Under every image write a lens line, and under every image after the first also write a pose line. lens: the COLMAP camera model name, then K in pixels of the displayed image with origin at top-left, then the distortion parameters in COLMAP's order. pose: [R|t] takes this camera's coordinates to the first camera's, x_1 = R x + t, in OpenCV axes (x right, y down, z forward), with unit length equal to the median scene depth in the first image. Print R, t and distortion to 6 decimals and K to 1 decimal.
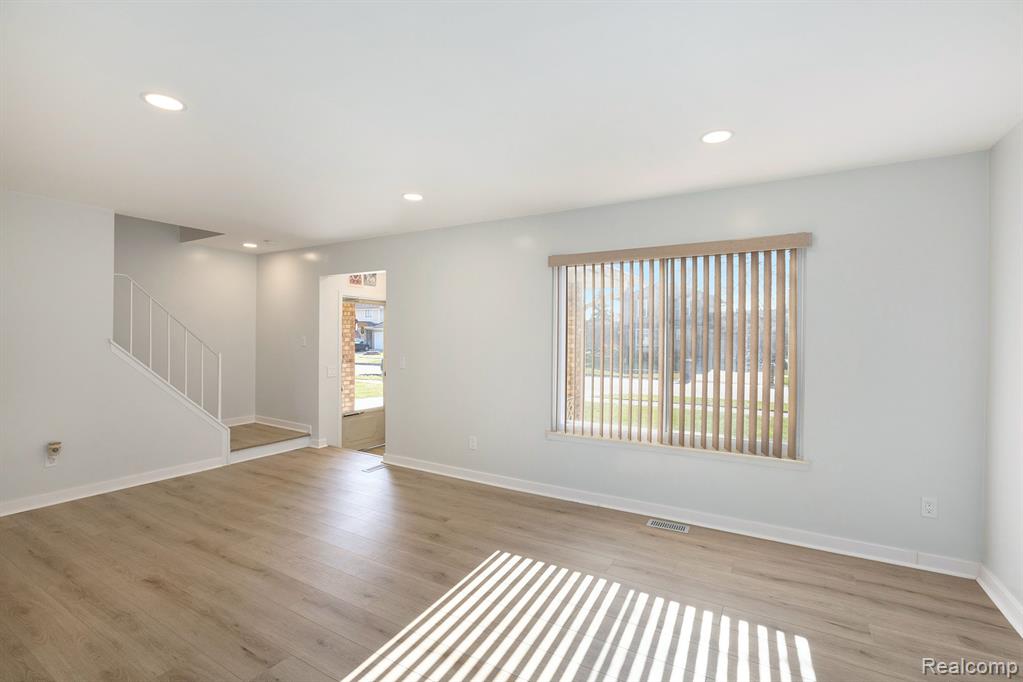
lens RADIAL K [[453.8, 0, 512.6], [0, 453.8, 339.0], [0, 0, 1]] dist [0.000862, 0.000042]
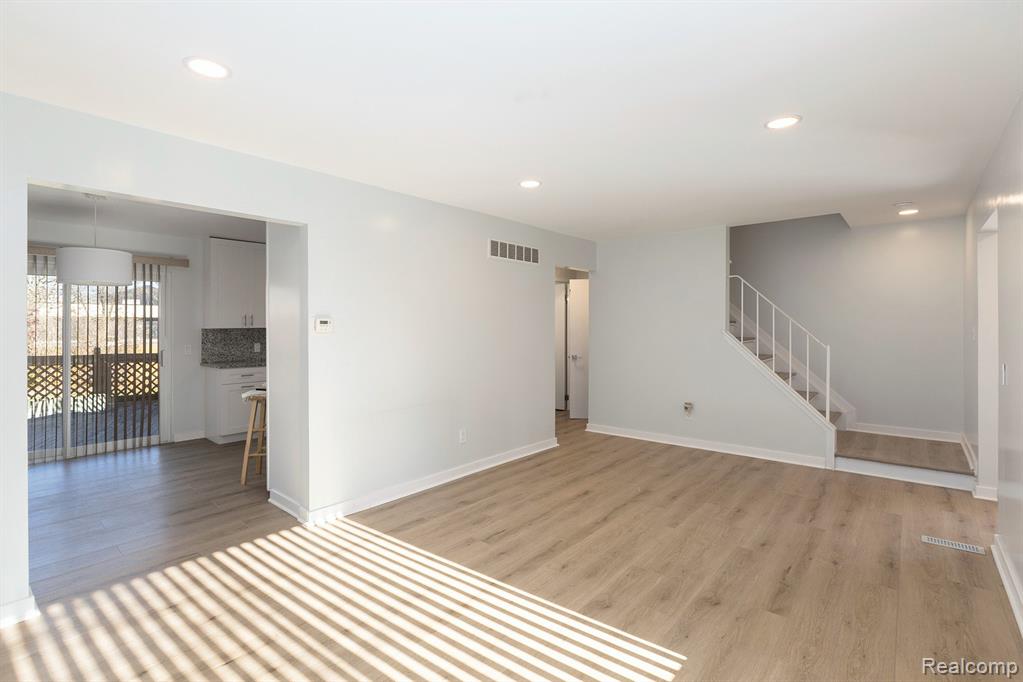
lens RADIAL K [[470.6, 0, 515.9], [0, 470.6, 333.5], [0, 0, 1]] dist [-0.014214, 0.000885]
pose [[-0.150384, 0.002885, -0.988623, 0.590658], [-0.004651, 0.999983, 0.003626, 0.005018], [0.988617, 0.005143, -0.150368, 0.772354]]
